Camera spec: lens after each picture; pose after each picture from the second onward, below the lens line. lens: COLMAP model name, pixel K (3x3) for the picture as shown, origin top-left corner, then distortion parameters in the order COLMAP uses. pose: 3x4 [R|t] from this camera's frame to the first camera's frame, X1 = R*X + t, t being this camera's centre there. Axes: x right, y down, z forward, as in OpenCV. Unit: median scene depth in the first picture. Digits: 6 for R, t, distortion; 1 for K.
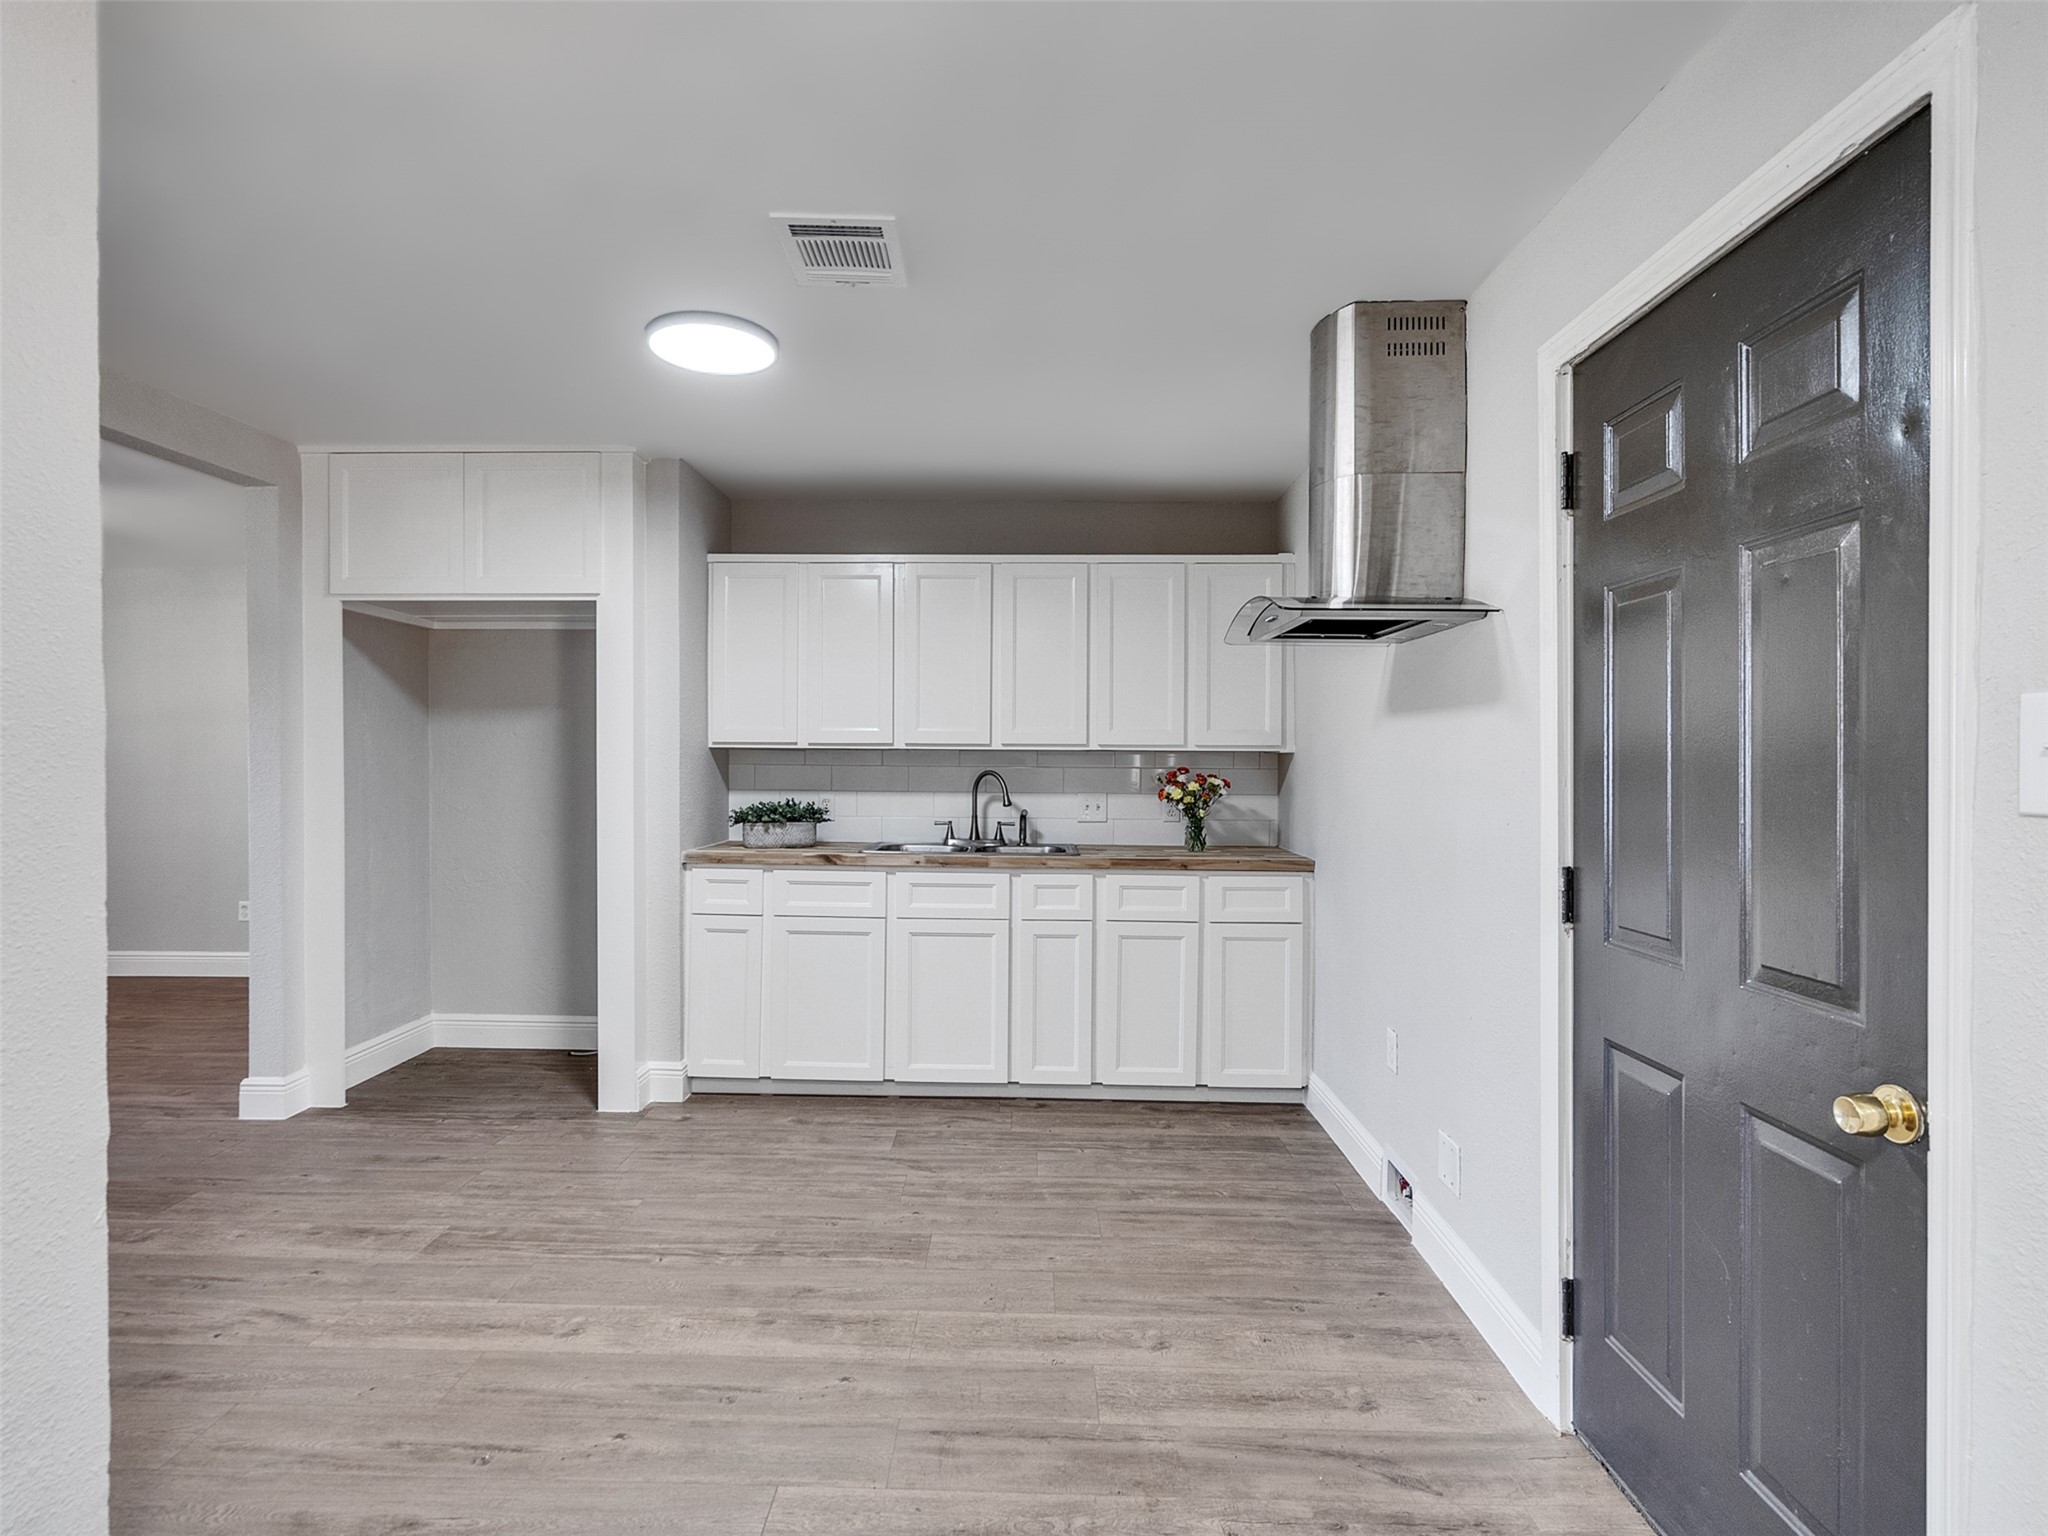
lens RADIAL K [[1043.6, 0, 1008.1], [0, 1043.6, 768.4], [0, 0, 1]] dist [-0.008711, 0.005341]
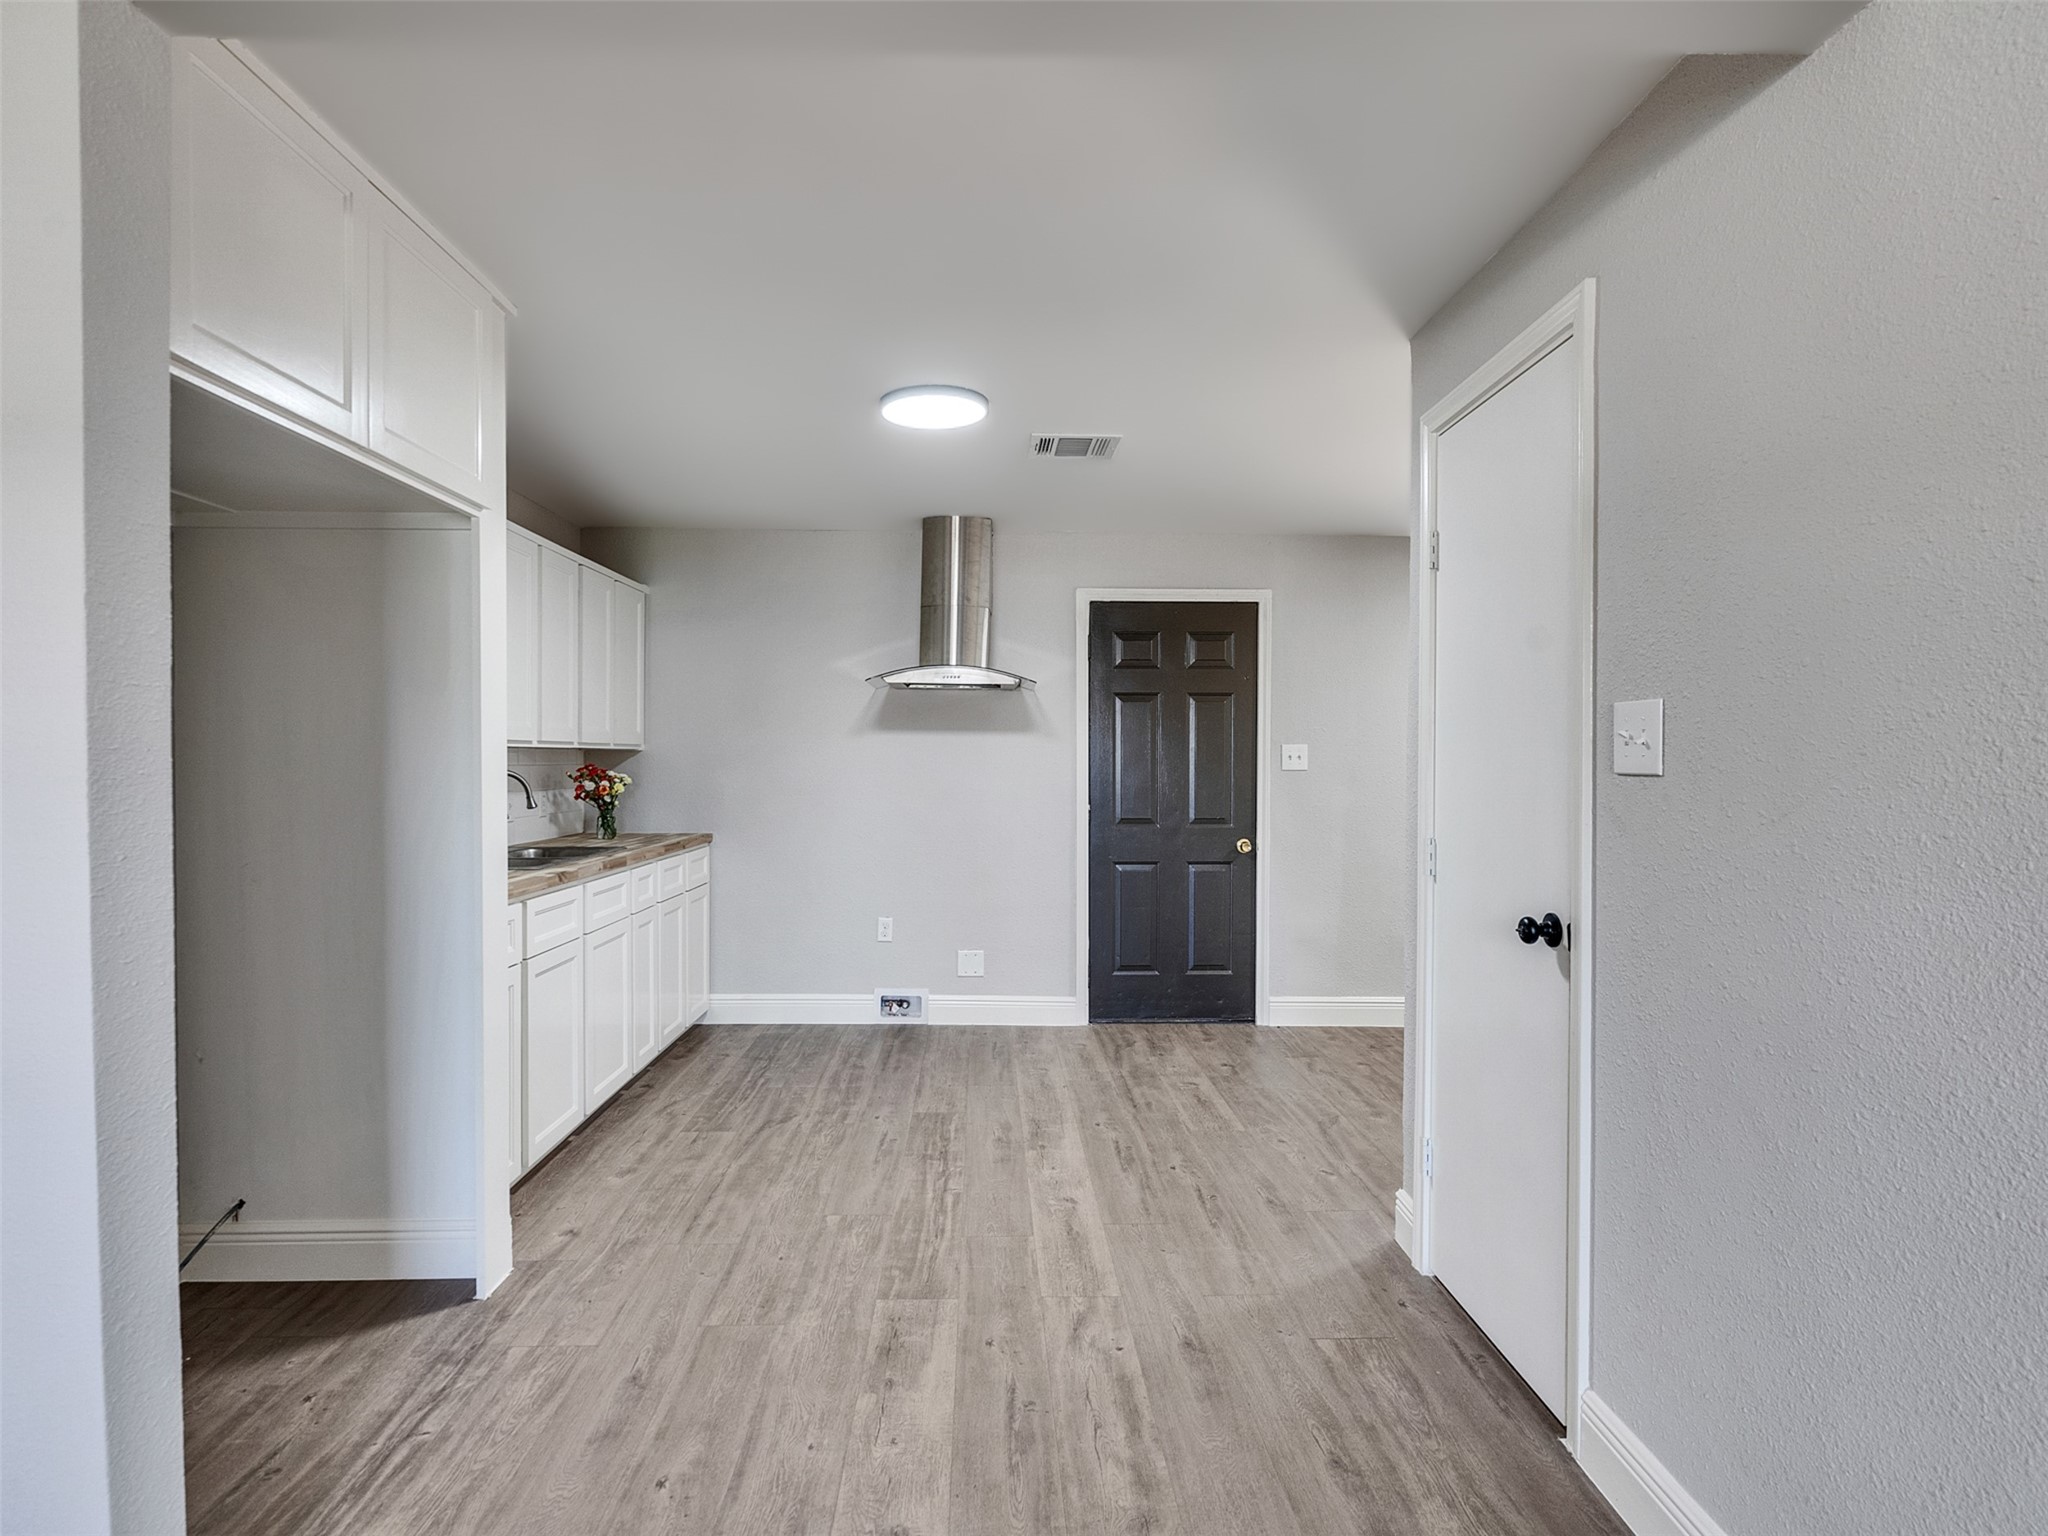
lens RADIAL K [[1043.6, 0, 1008.1], [0, 1043.6, 768.4], [0, 0, 1]] dist [-0.008711, 0.005341]
pose [[-0.042330, -0.016716, 0.998964, -1.253469], [0.003994, 0.999849, 0.016900, -0.016879], [-0.999096, 0.004705, -0.042257, 0.827070]]
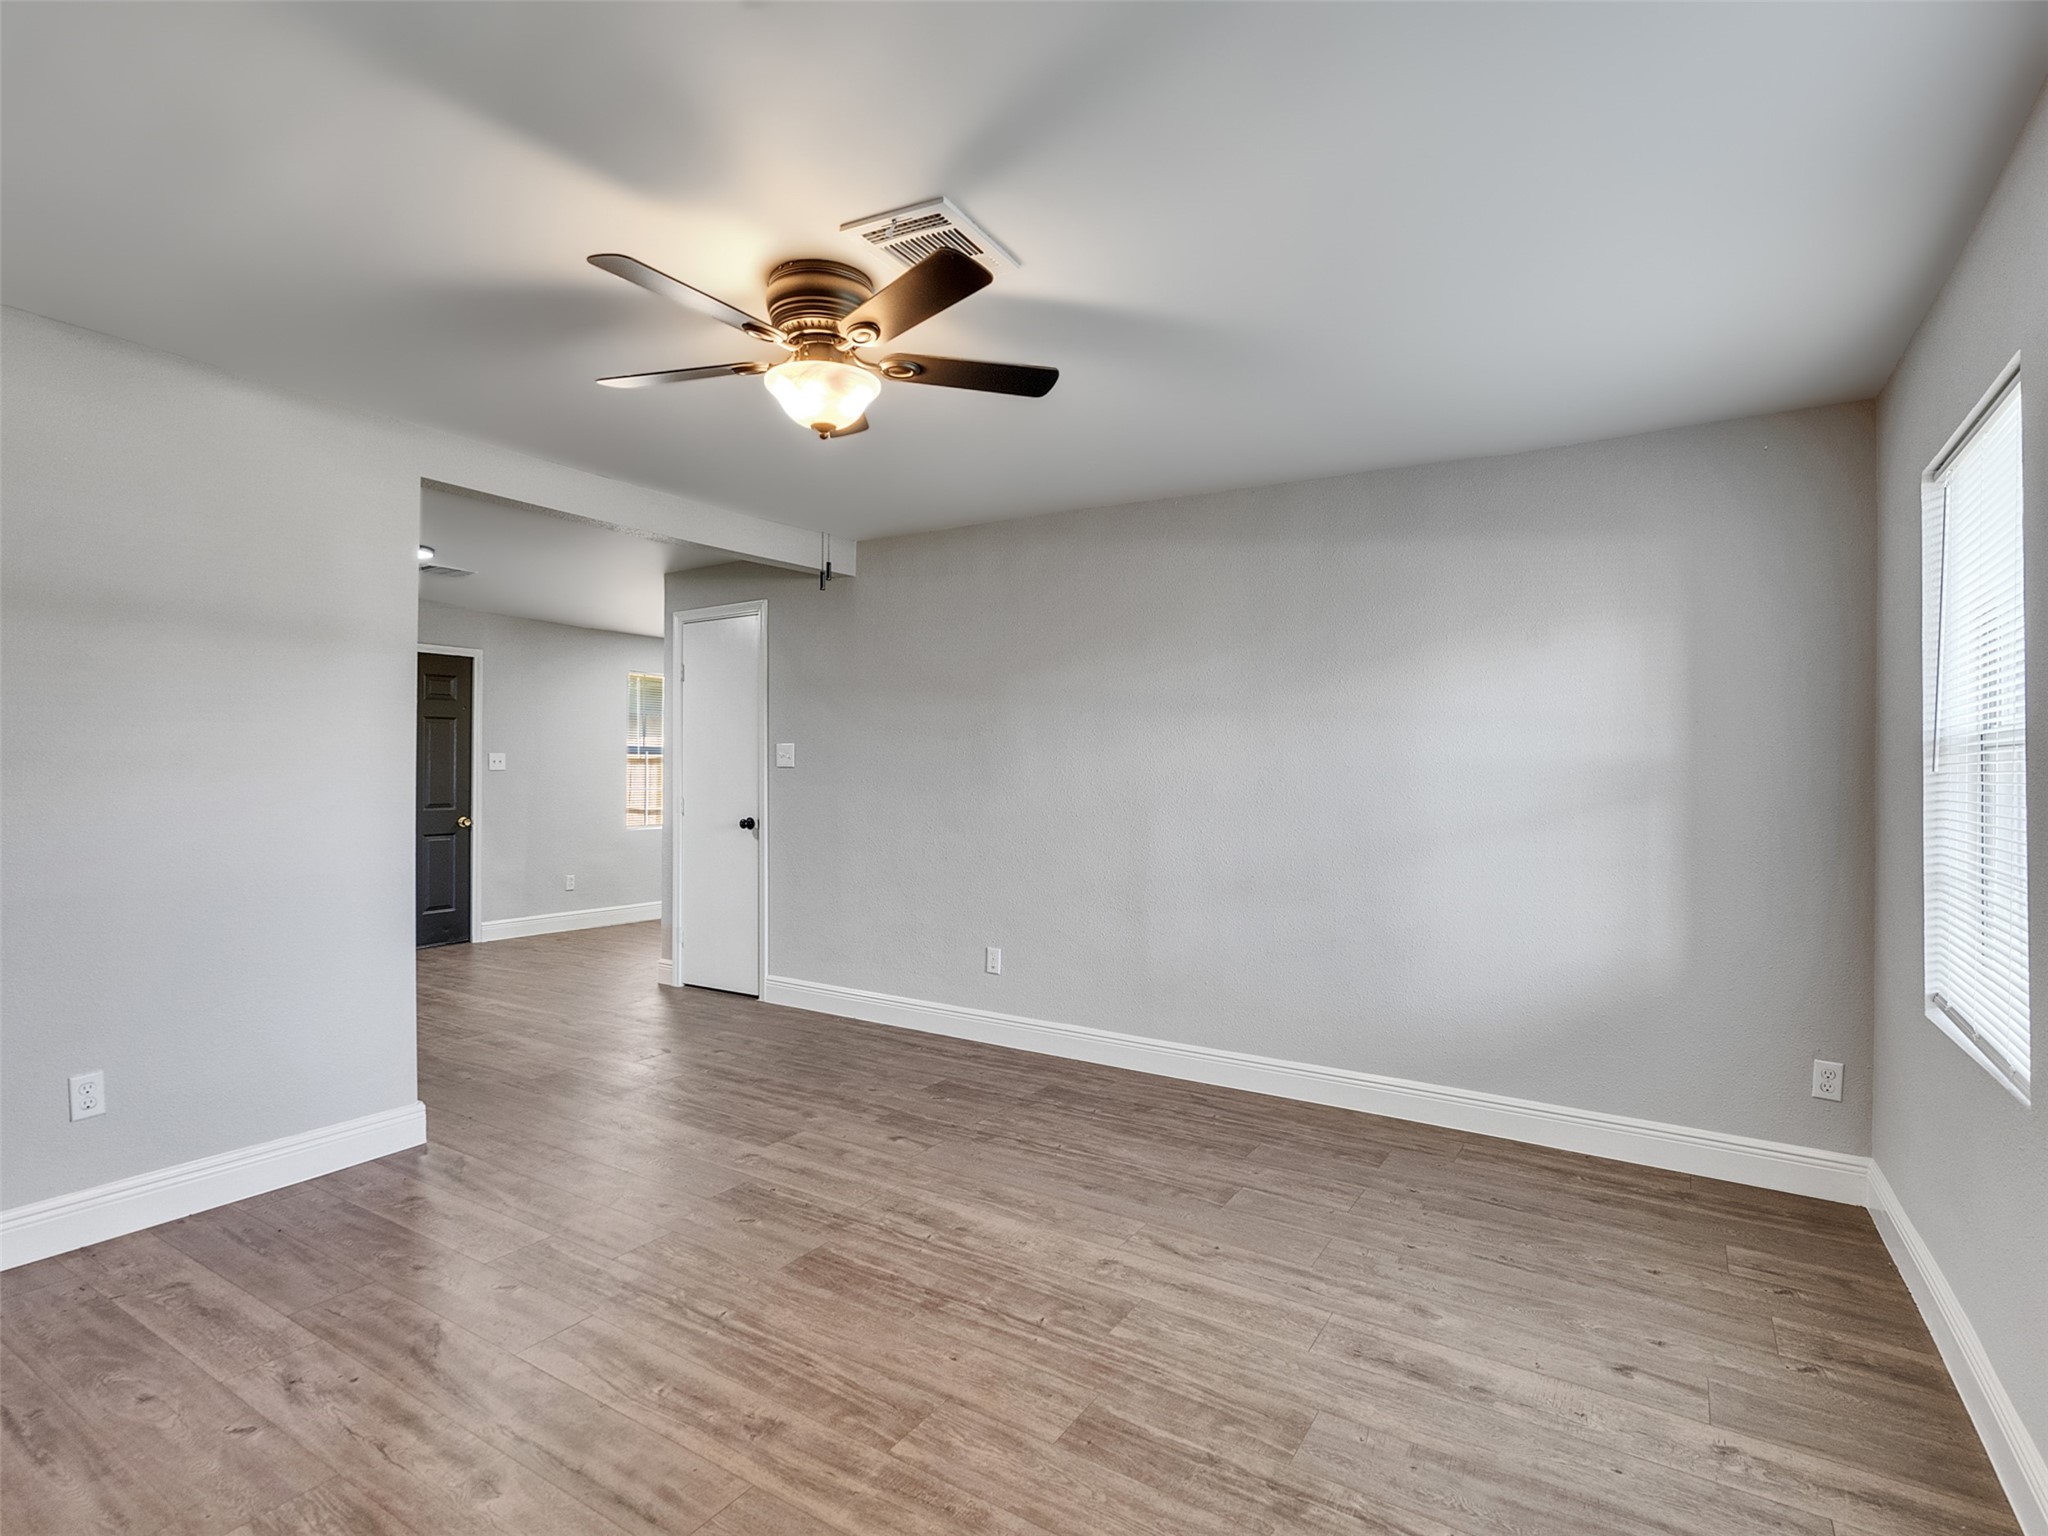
lens RADIAL K [[1043.6, 0, 1008.1], [0, 1043.6, 768.4], [0, 0, 1]] dist [-0.008711, 0.005341]
pose [[-0.854119, -0.010203, 0.519977, -1.941782], [-0.005766, 0.999932, 0.010149, -0.020652], [-0.520045, 0.005671, -0.854120, 1.768013]]
